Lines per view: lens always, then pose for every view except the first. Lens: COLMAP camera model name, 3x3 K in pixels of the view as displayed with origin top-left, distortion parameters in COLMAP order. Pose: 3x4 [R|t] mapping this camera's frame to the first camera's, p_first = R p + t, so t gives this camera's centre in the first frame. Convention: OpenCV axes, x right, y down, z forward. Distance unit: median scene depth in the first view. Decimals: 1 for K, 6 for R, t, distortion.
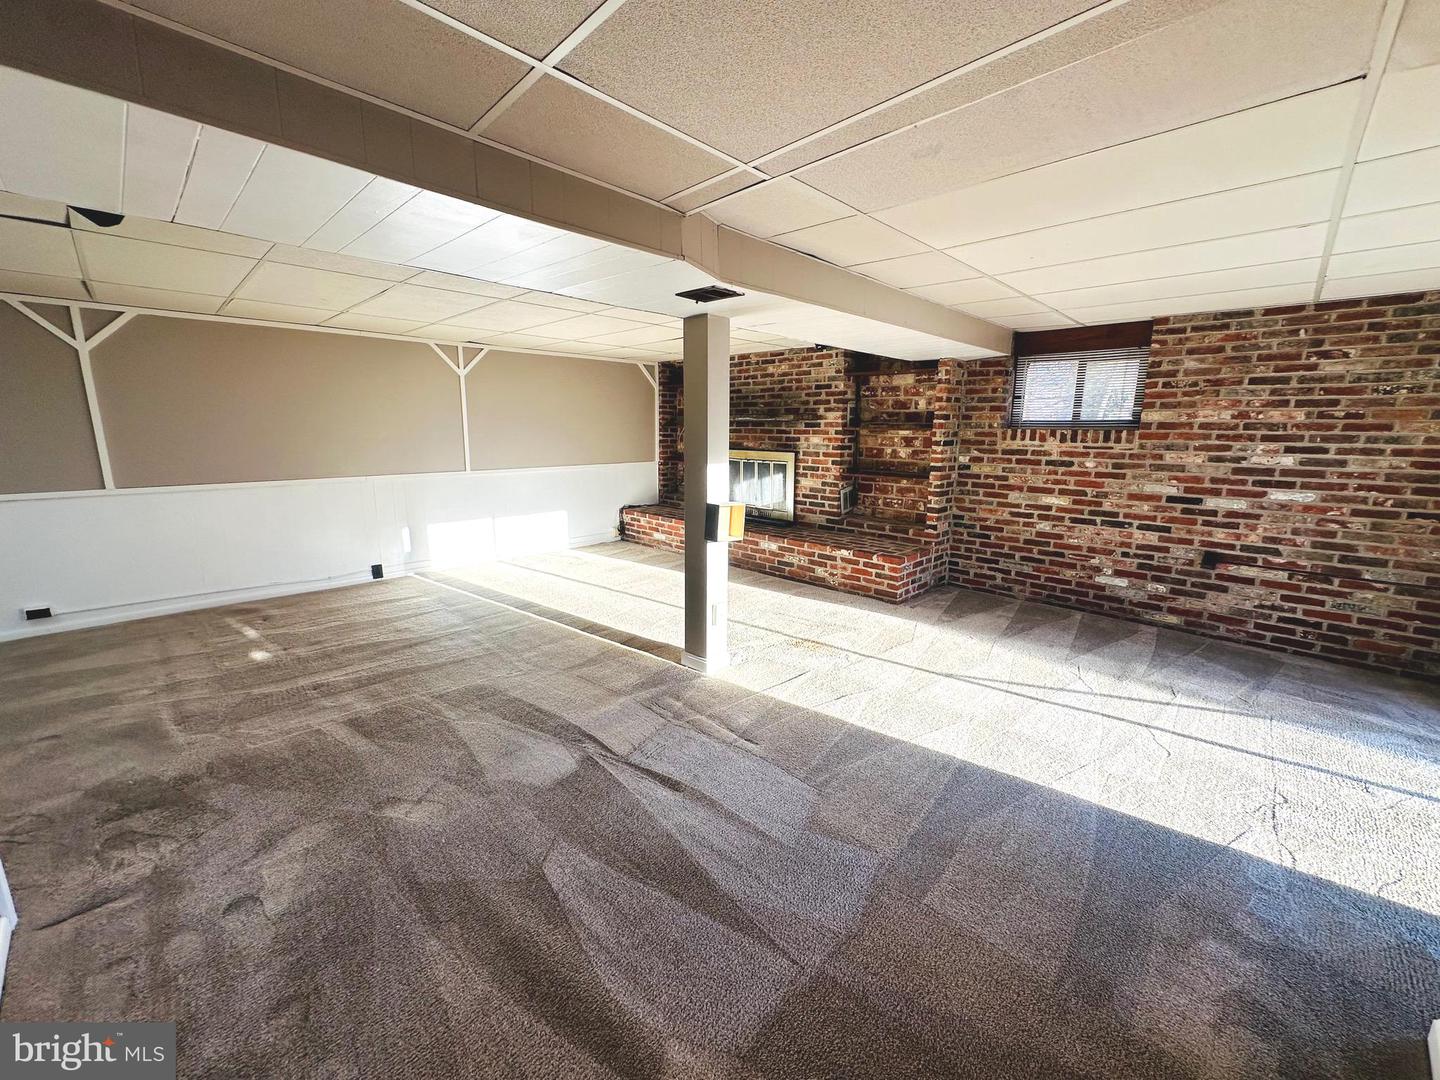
lens RADIAL K [[575.7, 0, 719.4], [0, 575.7, 542.4], [0, 0, 1]] dist [-0.000816, 0.000212]
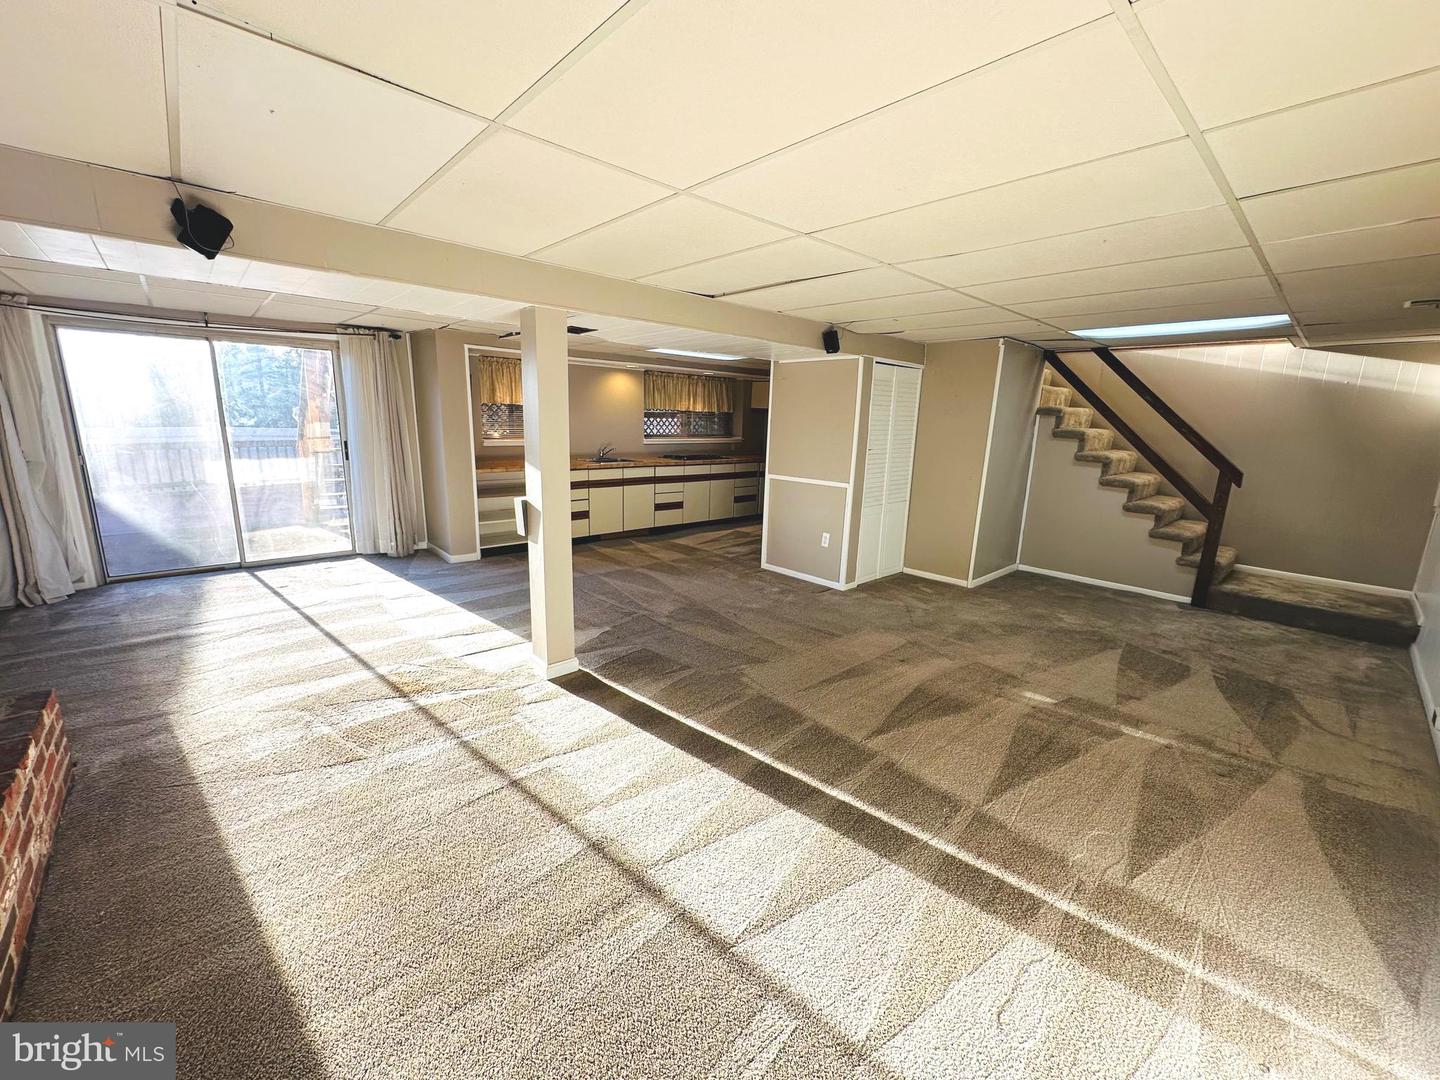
lens RADIAL K [[575.7, 0, 721.1], [0, 575.7, 534.1], [0, 0, 1]] dist [-0.000816, 0.000212]
pose [[-0.998062, -0.042931, 0.045040, -0.355514], [-0.021713, 0.918650, 0.394476, -0.402817], [-0.058311, 0.392734, -0.917802, 1.851150]]
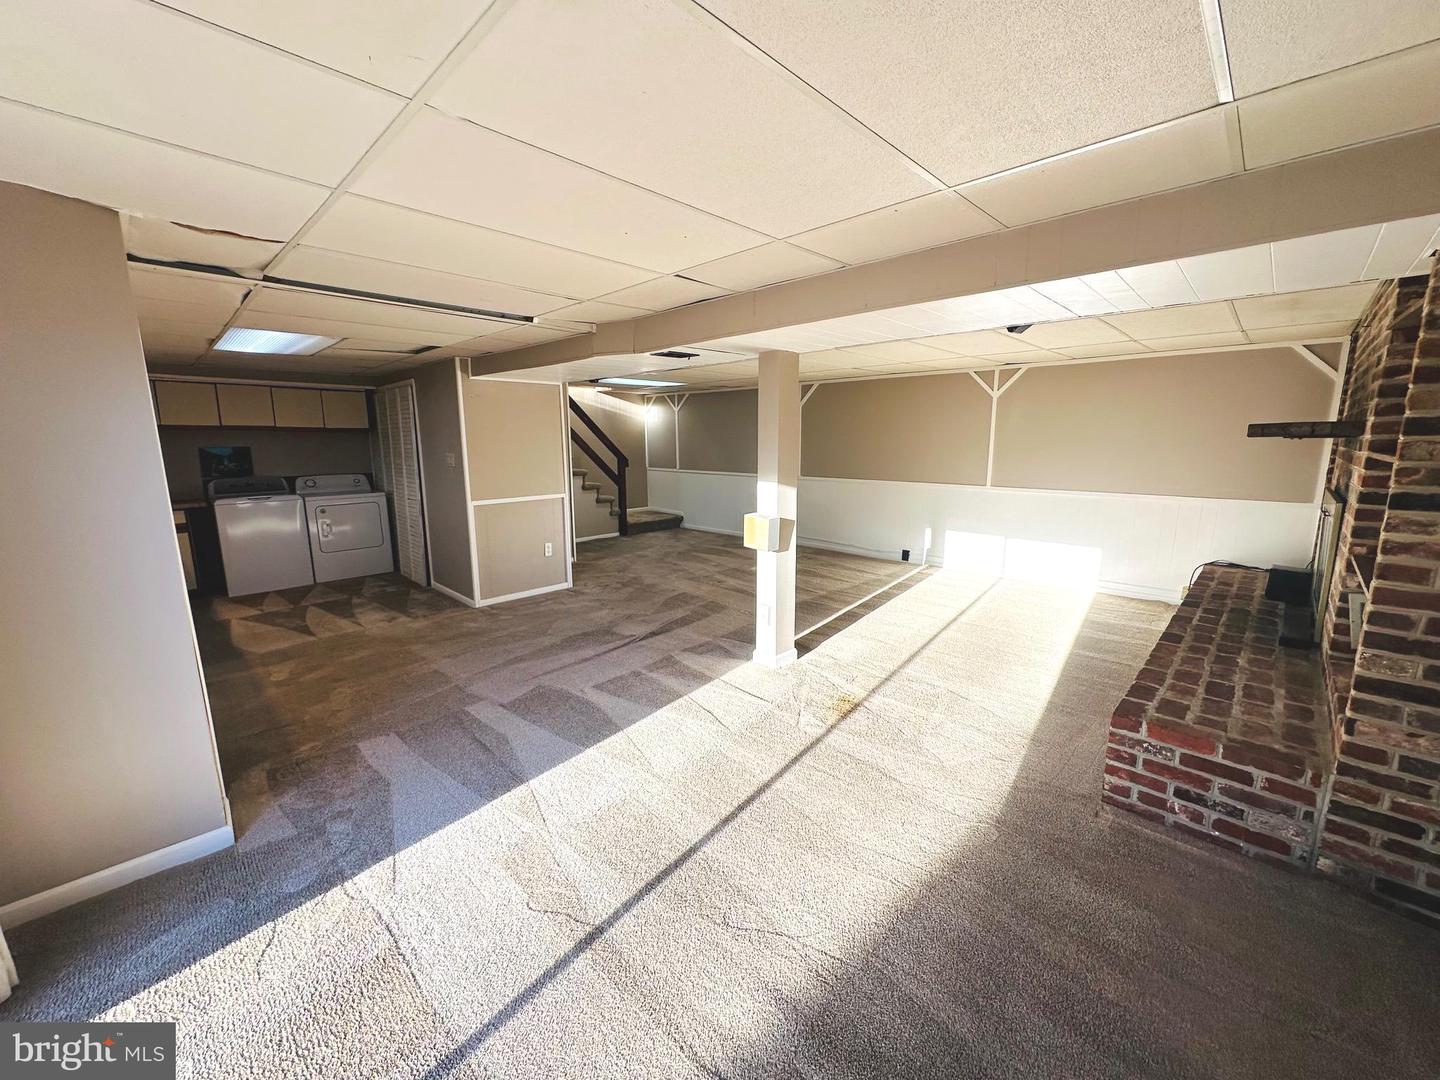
lens RADIAL K [[575.7, 0, 721.2], [0, 575.7, 541.5], [0, 0, 1]] dist [-0.000816, 0.000212]
pose [[0.008081, 0.174247, -0.984669, 1.062871], [-0.197240, 0.965633, 0.169260, -0.184143], [0.980322, 0.192849, 0.042172, 0.836333]]
